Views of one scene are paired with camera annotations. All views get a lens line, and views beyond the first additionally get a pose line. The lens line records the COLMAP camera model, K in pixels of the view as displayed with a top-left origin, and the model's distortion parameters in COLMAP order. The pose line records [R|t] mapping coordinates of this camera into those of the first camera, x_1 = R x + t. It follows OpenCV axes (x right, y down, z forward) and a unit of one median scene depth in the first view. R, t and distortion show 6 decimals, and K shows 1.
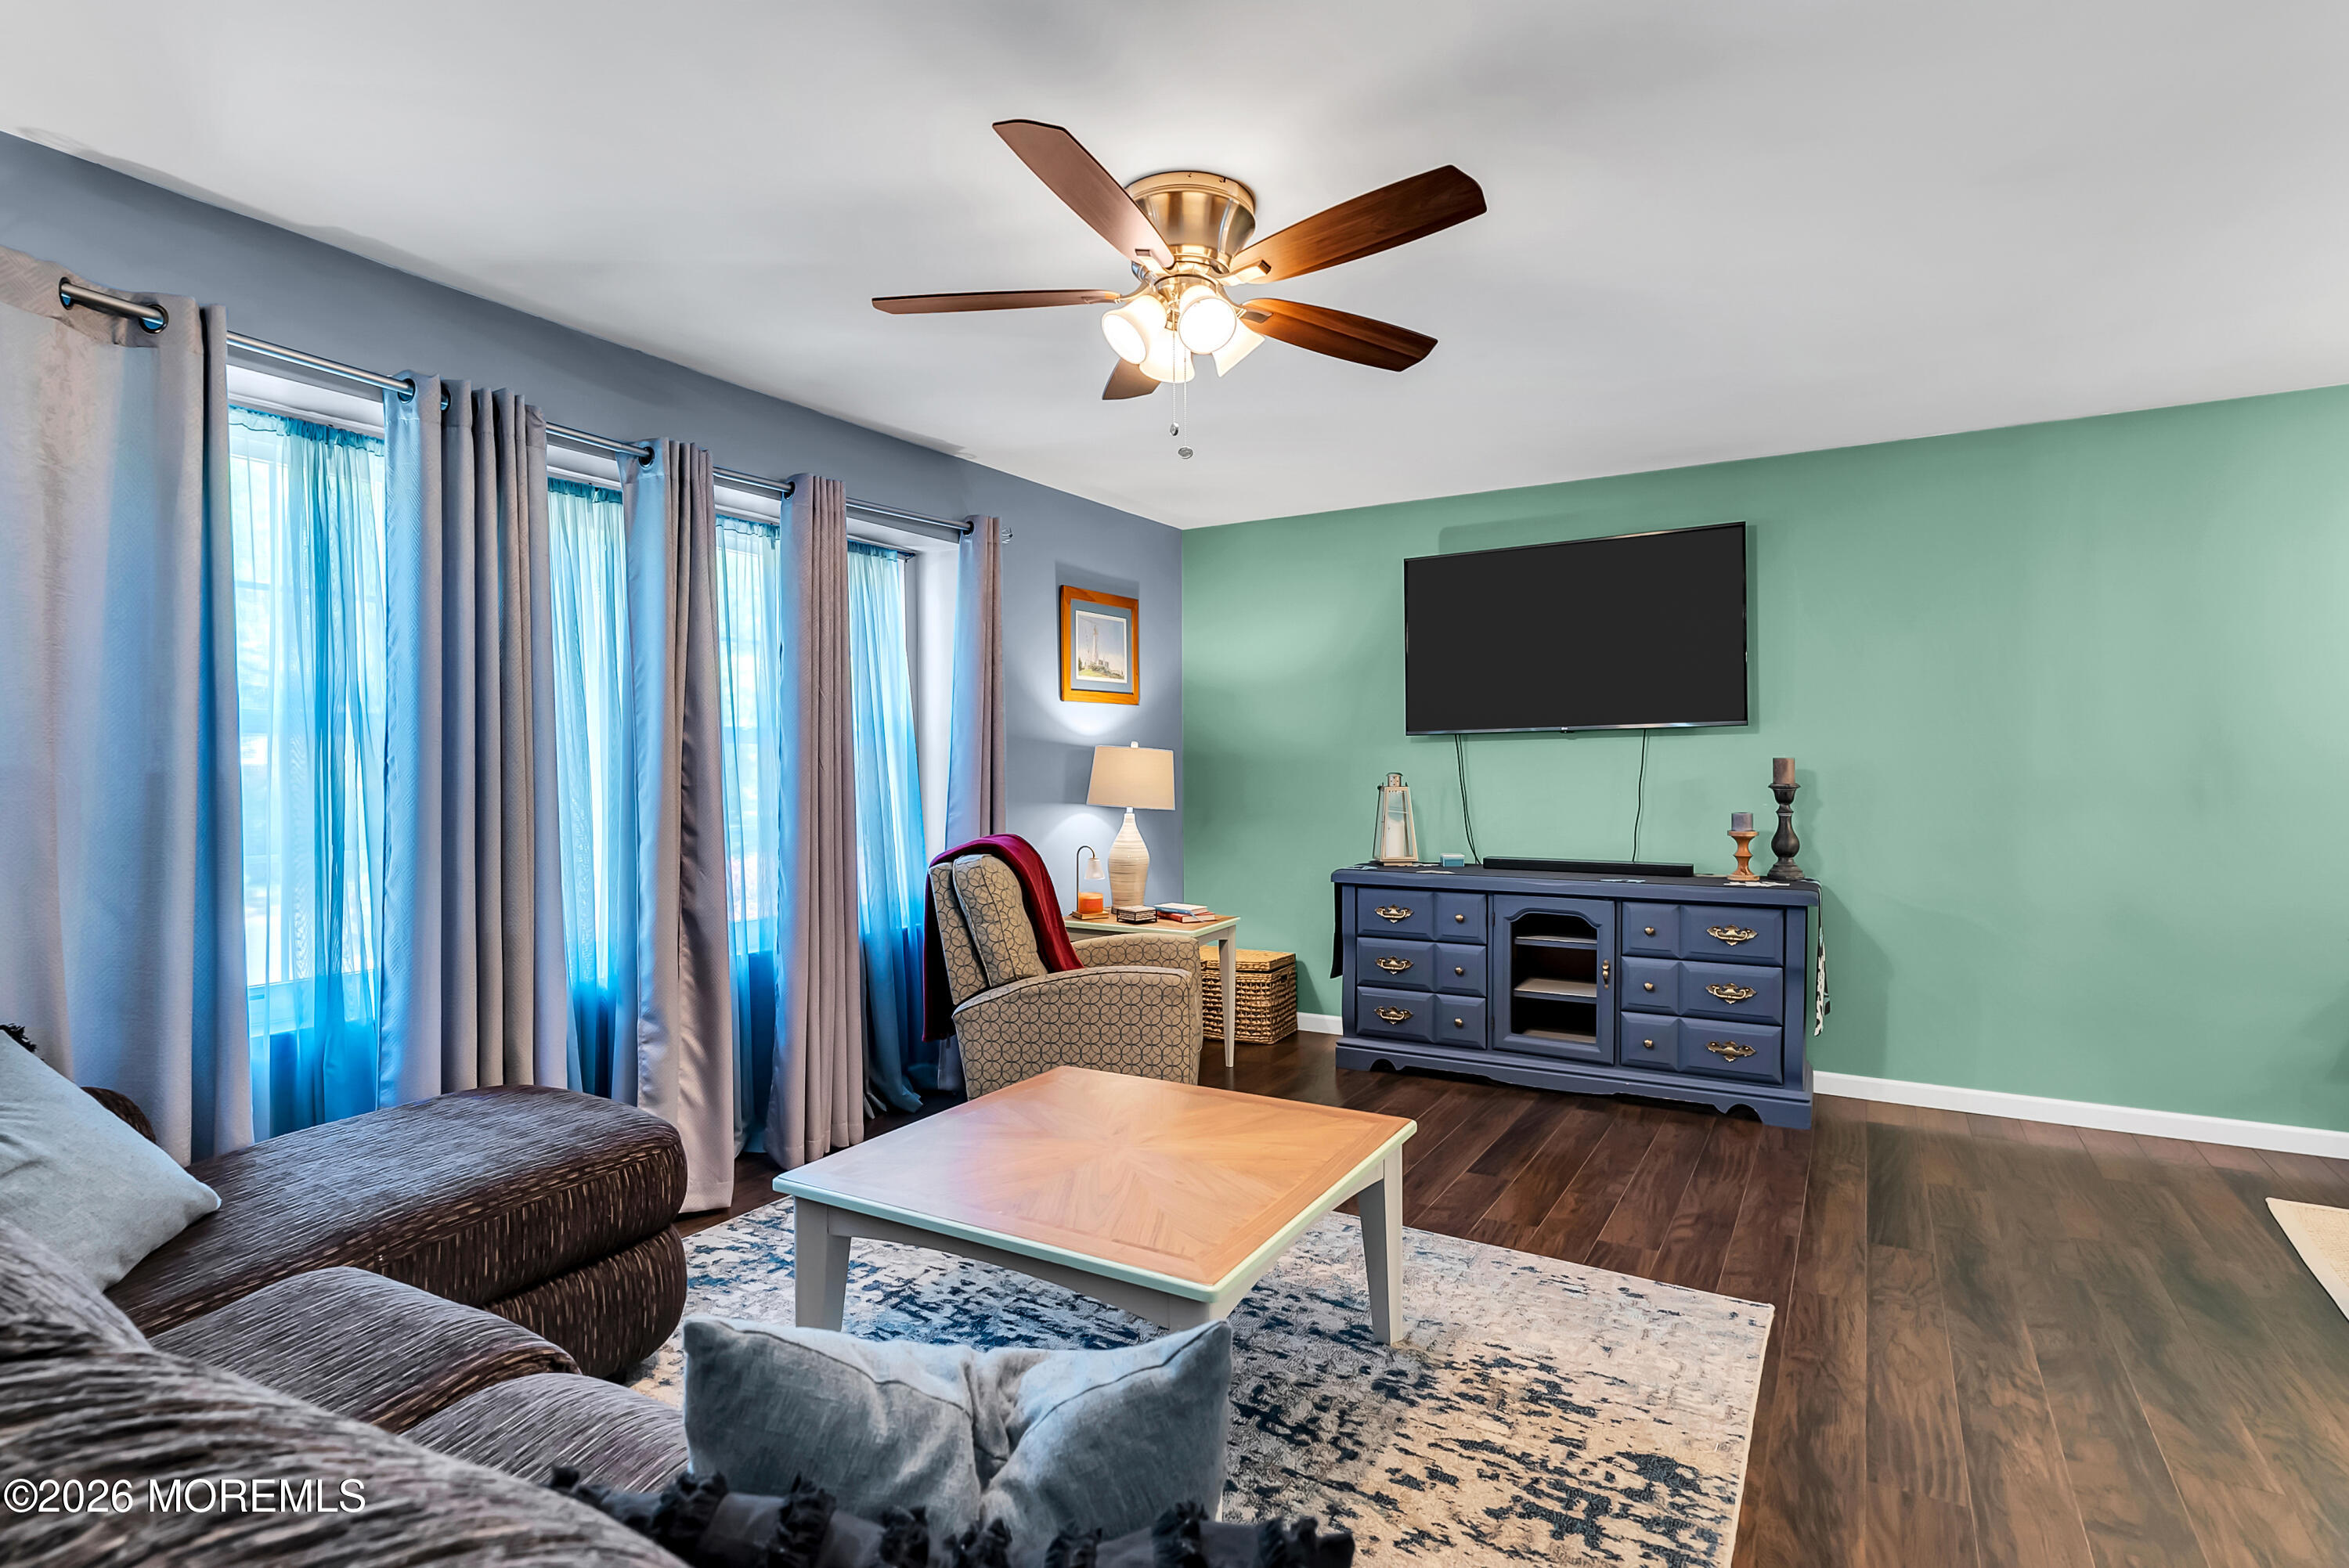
lens RADIAL K [[1174.6, 0, 1126.5], [0, 1174.6, 795.6], [0, 0, 1]] dist [-0.002707, 0.001225]
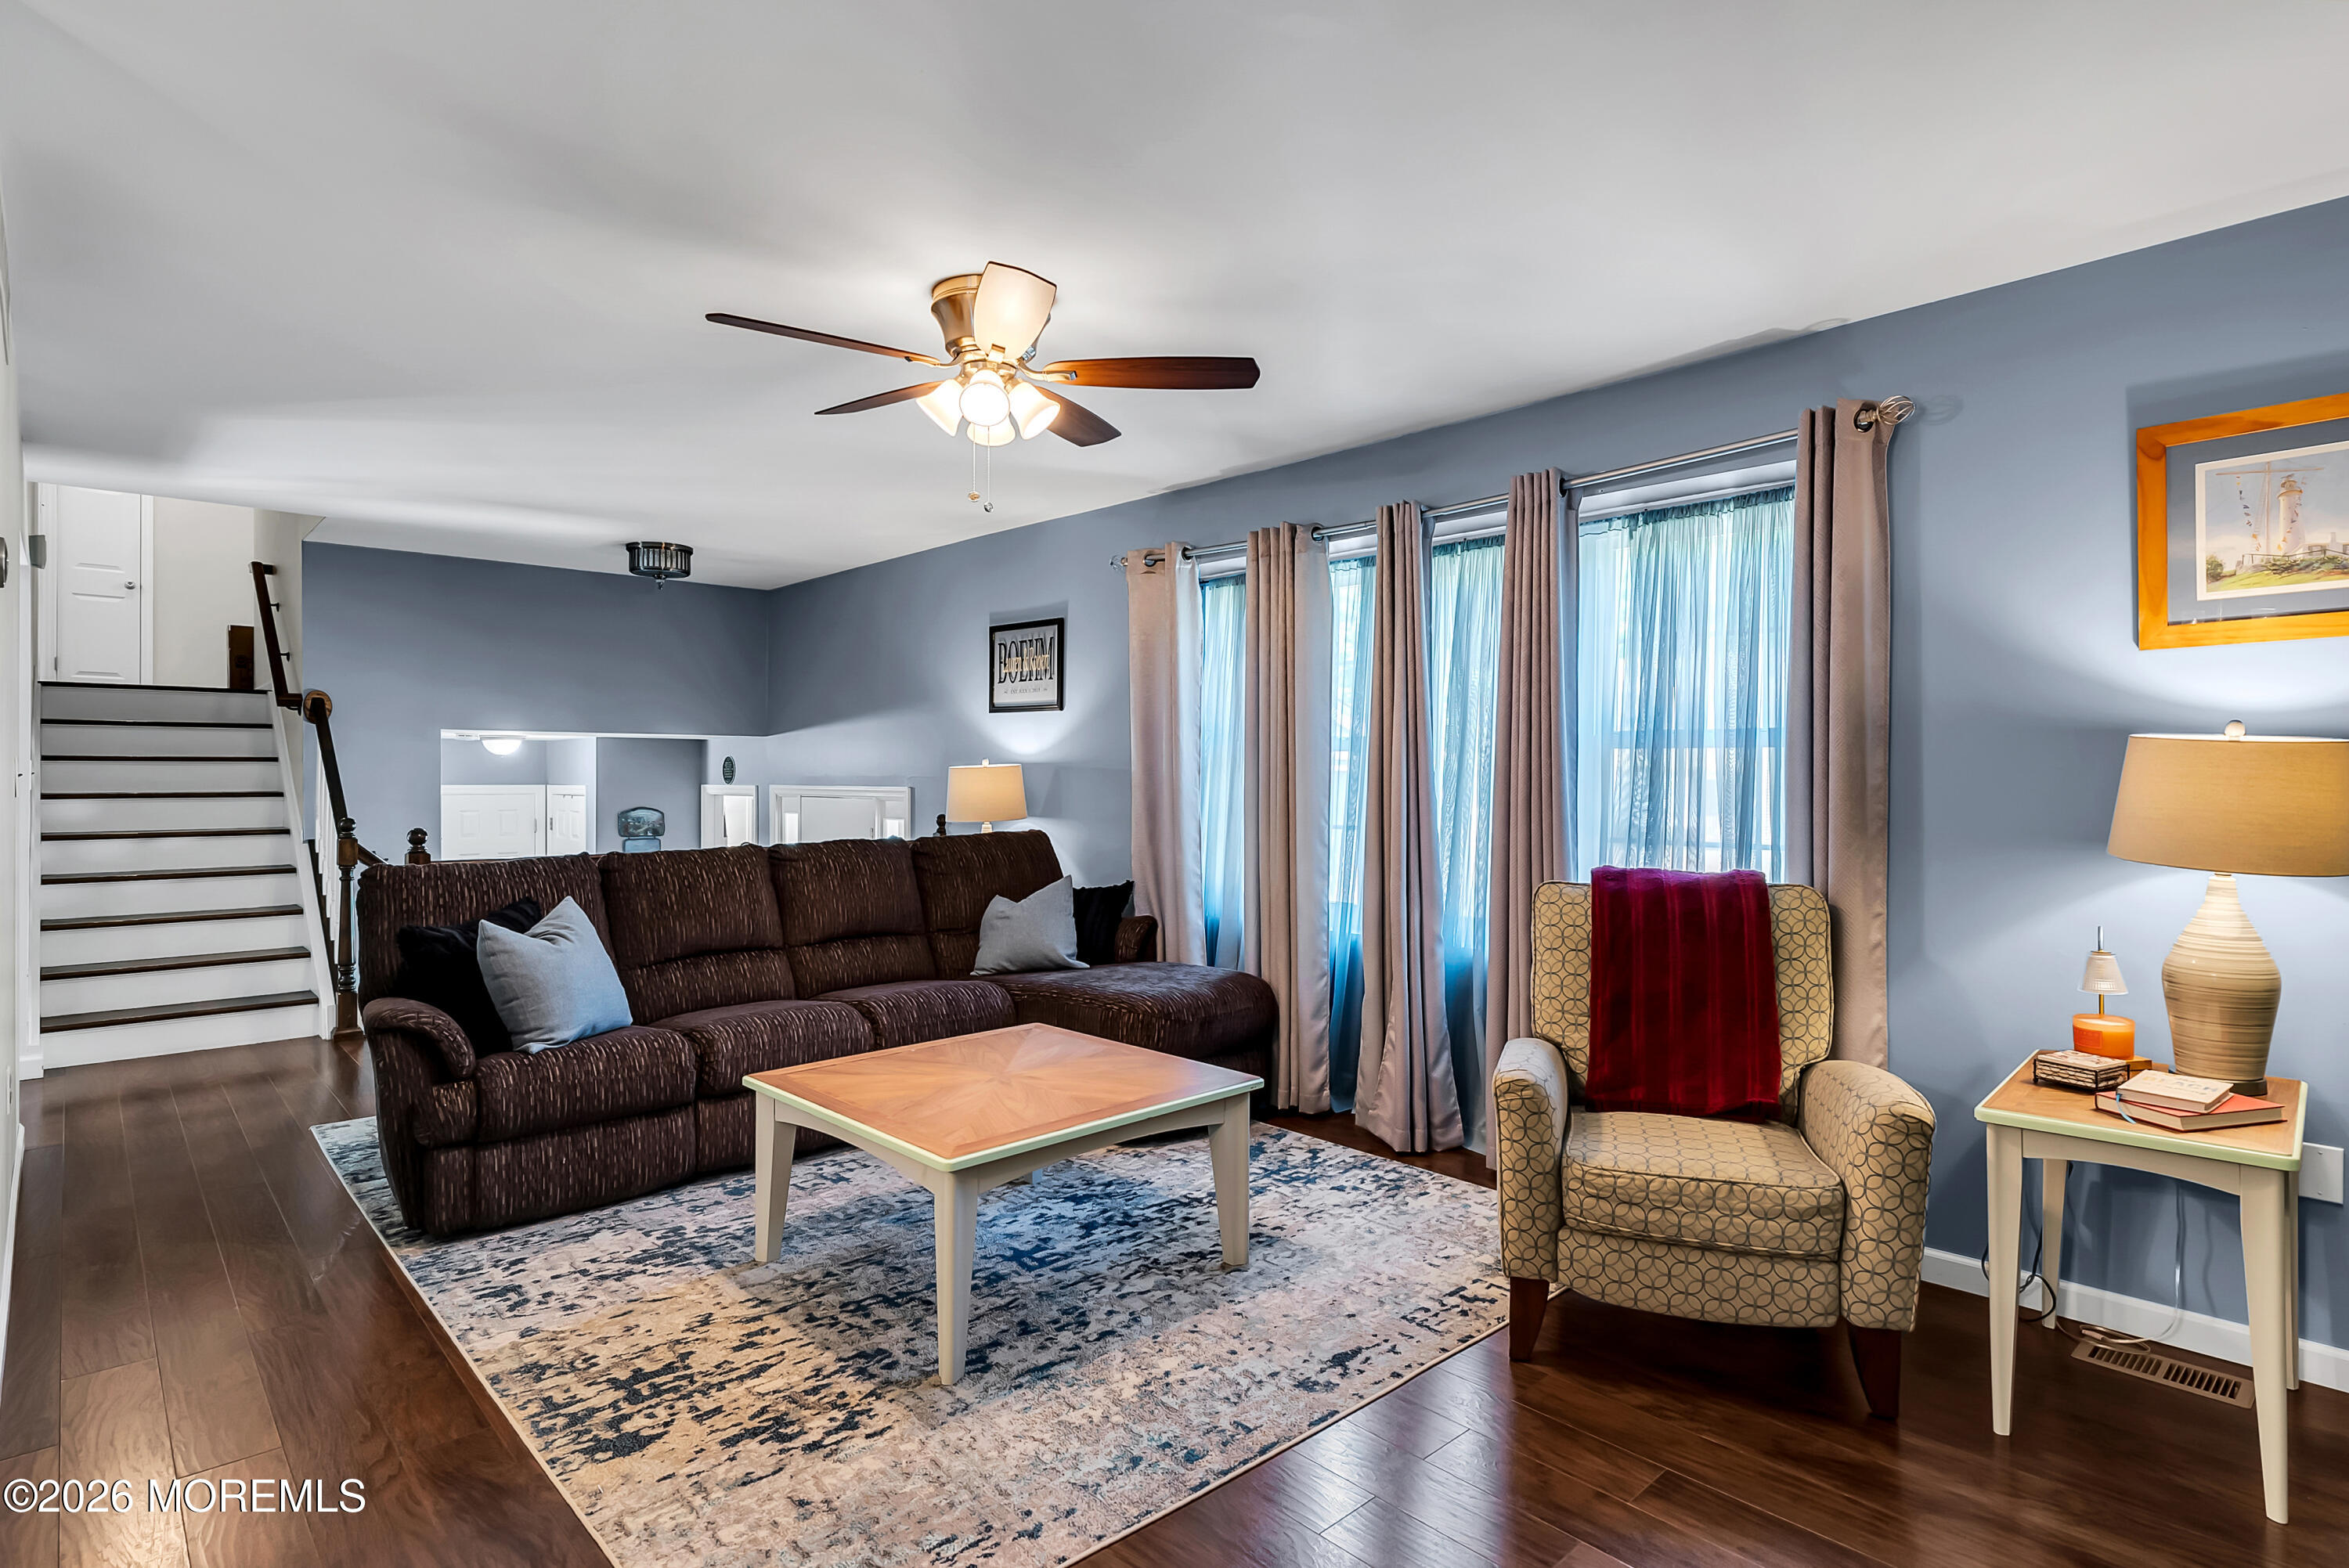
lens RADIAL K [[1174.6, 0, 1188.3], [0, 1174.6, 782.9], [0, 0, 1]] dist [-0.002707, 0.001225]
pose [[-0.242532, 0.010905, -0.970082, 1.288169], [-0.025262, 0.999527, 0.017552, -0.045131], [0.969814, 0.028763, -0.242142, 1.655883]]
